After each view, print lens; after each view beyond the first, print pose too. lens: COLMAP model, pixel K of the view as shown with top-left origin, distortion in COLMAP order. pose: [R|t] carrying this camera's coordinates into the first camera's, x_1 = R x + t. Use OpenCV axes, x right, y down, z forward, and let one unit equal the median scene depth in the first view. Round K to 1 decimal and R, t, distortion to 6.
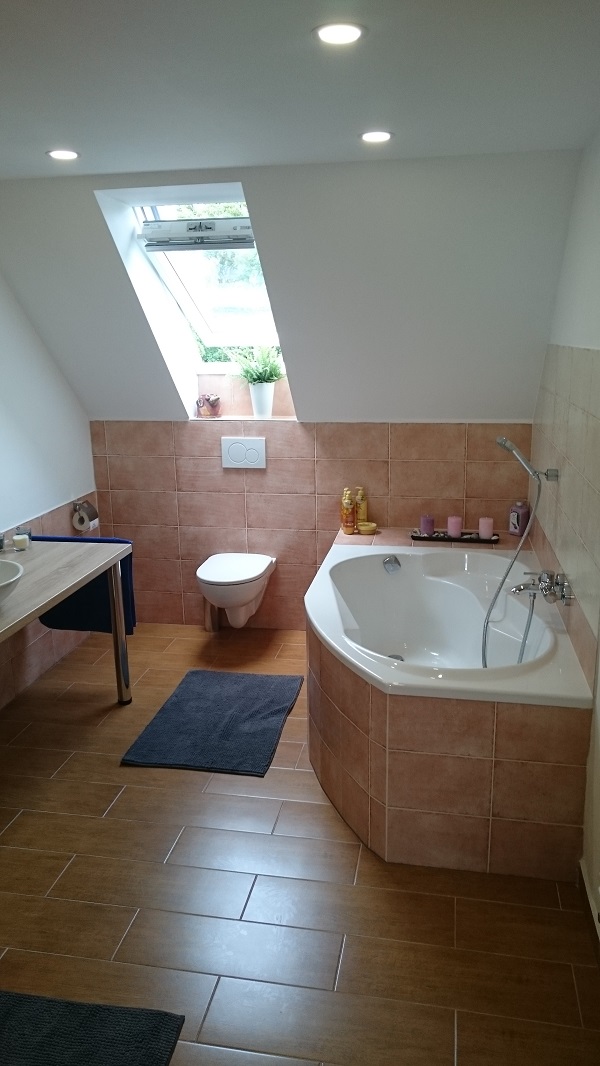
lens RADIAL K [[790.3, 0, 300.0], [0, 790.3, 533.0], [0, 0, 1]] dist [0.004426, 0.004512]
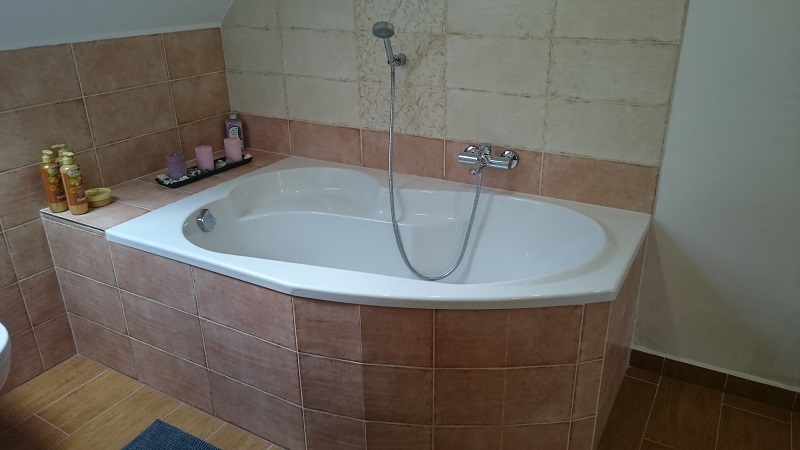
lens RADIAL K [[599.4, 0, 402.1], [0, 599.4, 214.0], [0, 0, 1]] dist [-0.007229, -0.000699]
pose [[0.338271, -0.341744, 0.876803, -0.289500], [0.246409, 0.931388, 0.267954, -0.066336], [-0.908215, 0.125411, 0.399271, 0.526766]]
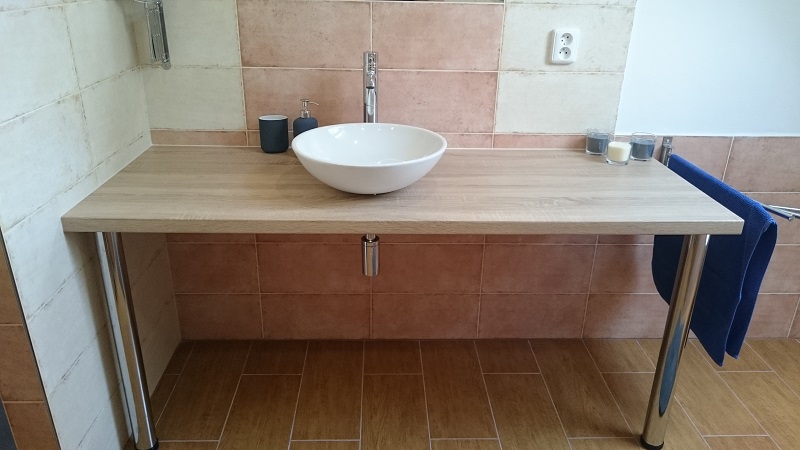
lens RADIAL K [[594.7, 0, 389.2], [0, 594.7, 218.4], [0, 0, 1]] dist [0.006380, 0.003239]
pose [[0.216942, 0.404325, -0.888514, 0.074250], [-0.262521, 0.900825, 0.345829, -0.052111], [0.940223, 0.158229, 0.301571, 0.540769]]
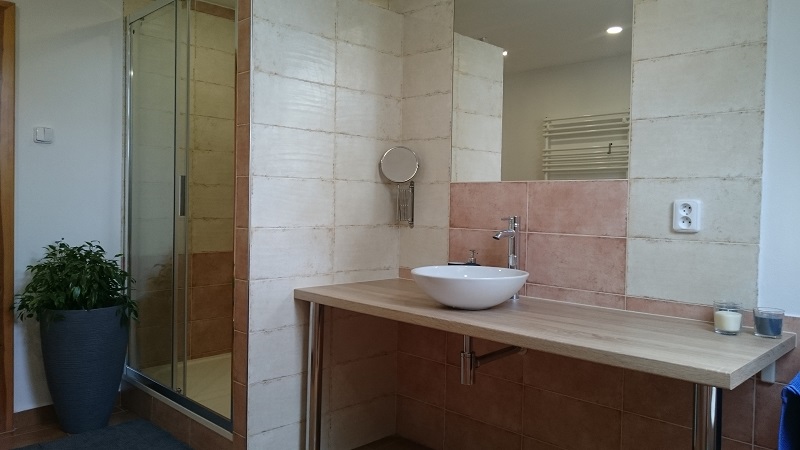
lens RADIAL K [[593.1, 0, 396.5], [0, 593.1, 216.4], [0, 0, 1]] dist [0.004426, 0.004512]
pose [[-0.566828, 0.024672, -0.823467, 0.158031], [-0.209678, 0.962315, 0.173163, -0.079566], [0.796706, 0.270816, -0.540294, 0.835424]]
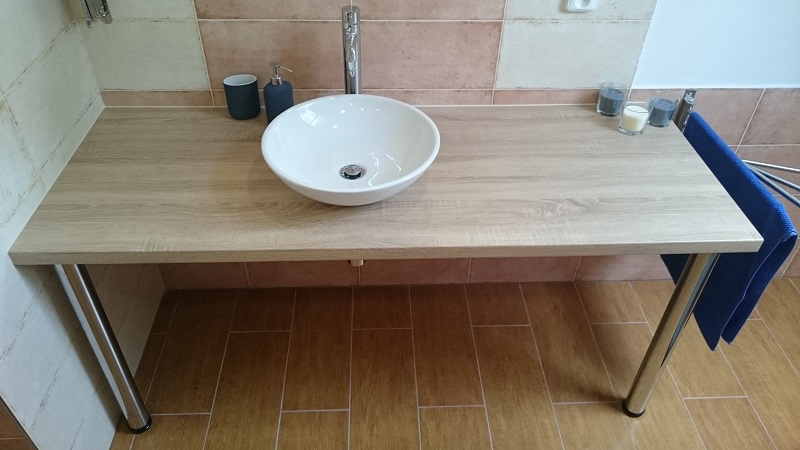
lens RADIAL K [[597.9, 0, 388.1], [0, 597.9, 222.6], [0, 0, 1]] dist [0.001399, 0.001879]
pose [[0.229279, 0.645292, -0.728718, -0.005218], [-0.261103, 0.761997, 0.592609, -0.124615], [0.937687, 0.054397, 0.343197, 0.543538]]
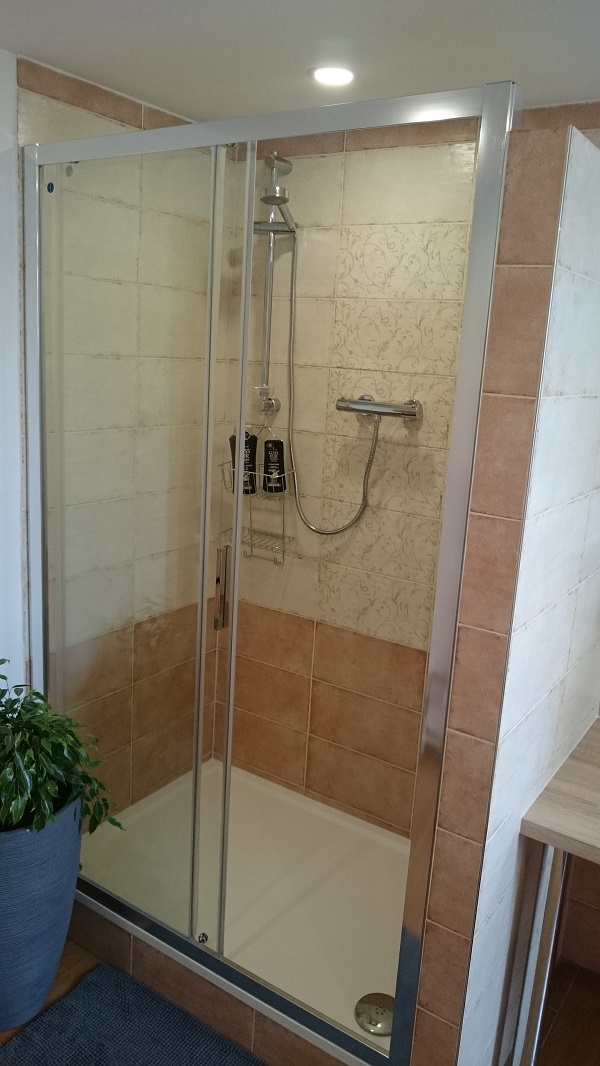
lens RADIAL K [[798.6, 0, 300.0], [0, 798.6, 533.0], [0, 0, 1]] dist [-0.007229, -0.000699]
pose [[-0.395871, 0.201706, -0.895880, 0.104931], [-0.278231, 0.903377, 0.326339, -0.112943], [0.875142, 0.378450, -0.301499, 0.440807]]
